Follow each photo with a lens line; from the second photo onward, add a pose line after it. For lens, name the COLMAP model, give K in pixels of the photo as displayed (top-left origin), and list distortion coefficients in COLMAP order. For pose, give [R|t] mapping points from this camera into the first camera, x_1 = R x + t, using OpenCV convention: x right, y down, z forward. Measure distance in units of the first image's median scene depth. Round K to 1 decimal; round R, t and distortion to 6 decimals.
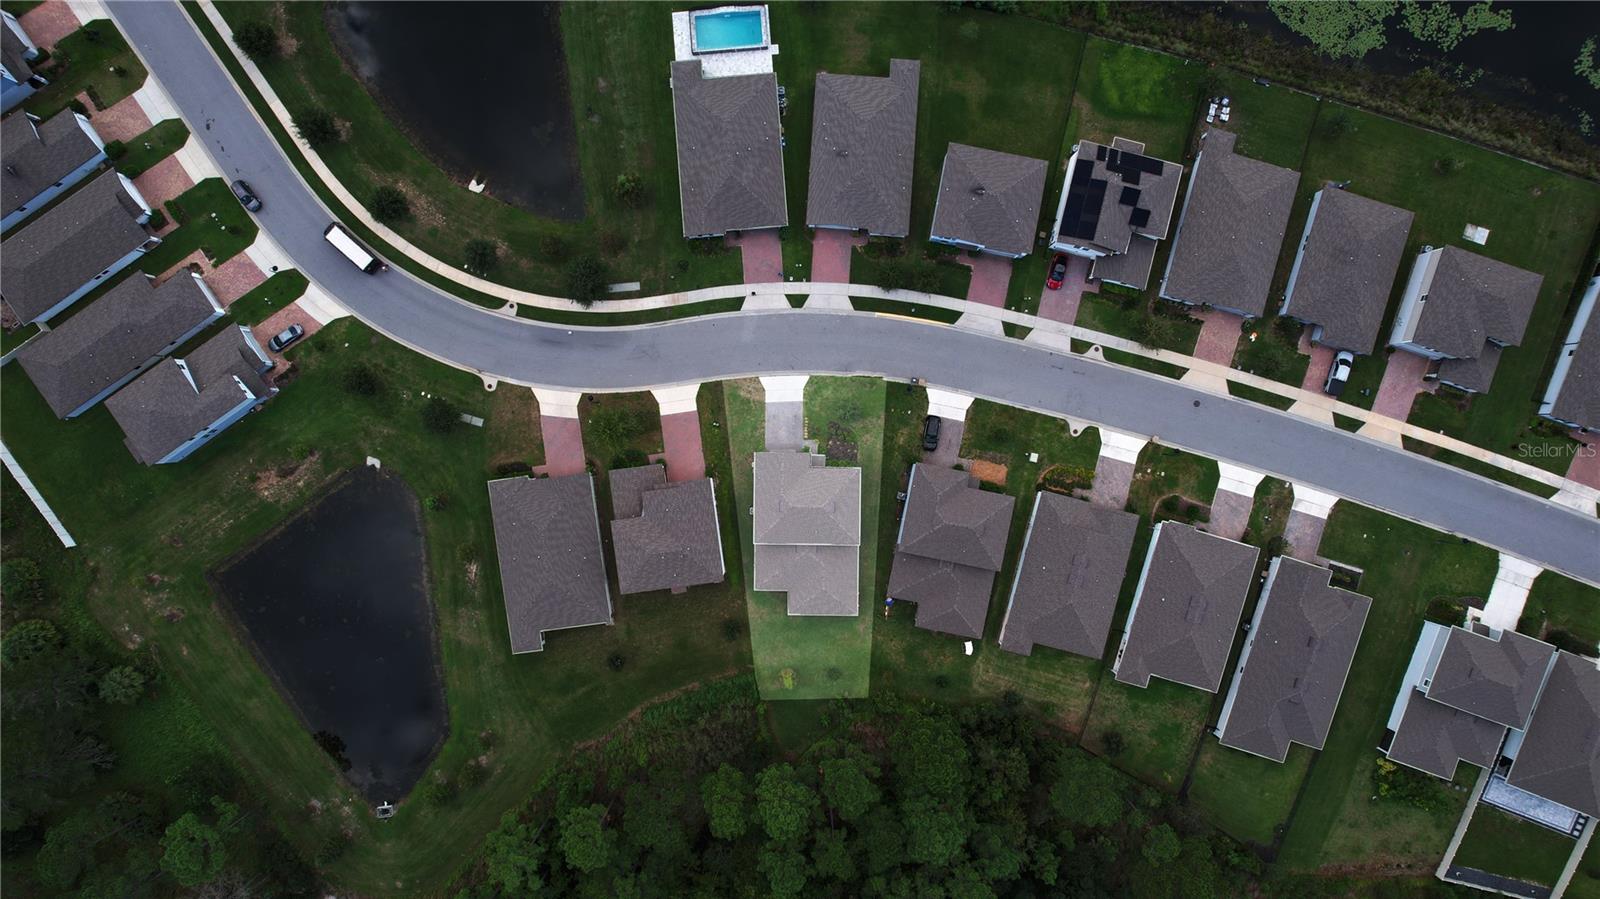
lens RADIAL K [[1028.0, 0, 800.0], [0, 1028.0, 449.4], [0, 0, 1]] dist [-0.048941, 0.000269]
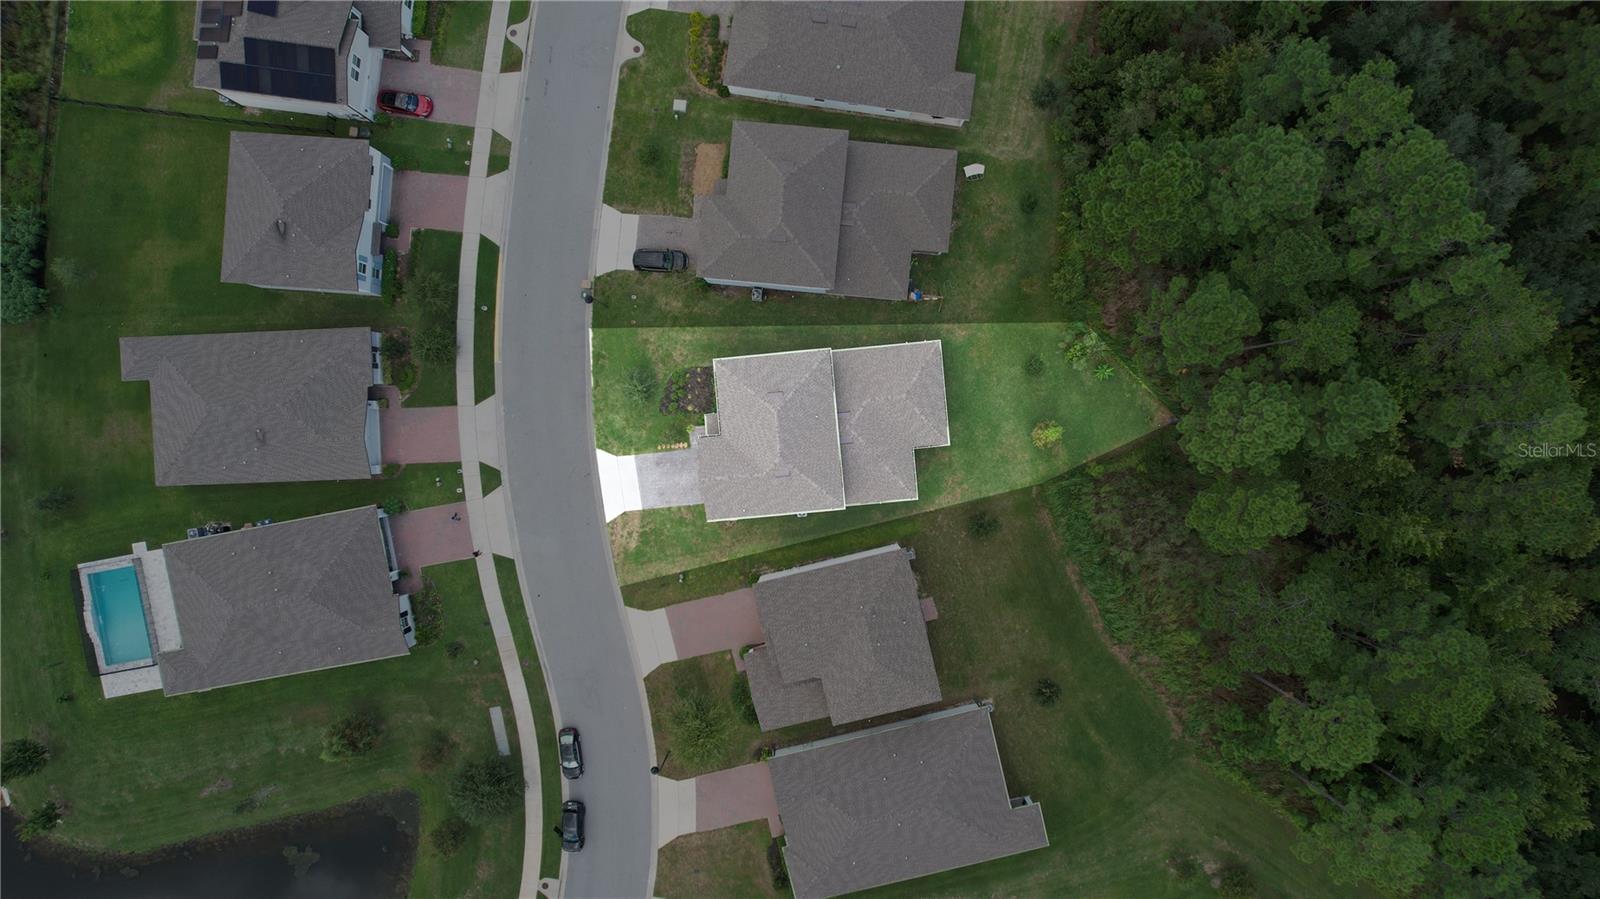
lens RADIAL K [[1018.9, 0, 794.1], [0, 1018.9, 451.8], [0, 0, 1]] dist [-0.066860, 0.056012]
pose [[-0.103905, -0.994288, -0.024412, 0.010486], [0.993564, -0.102654, -0.047878, 0.091097], [0.045099, -0.029230, 0.998555, 0.335151]]
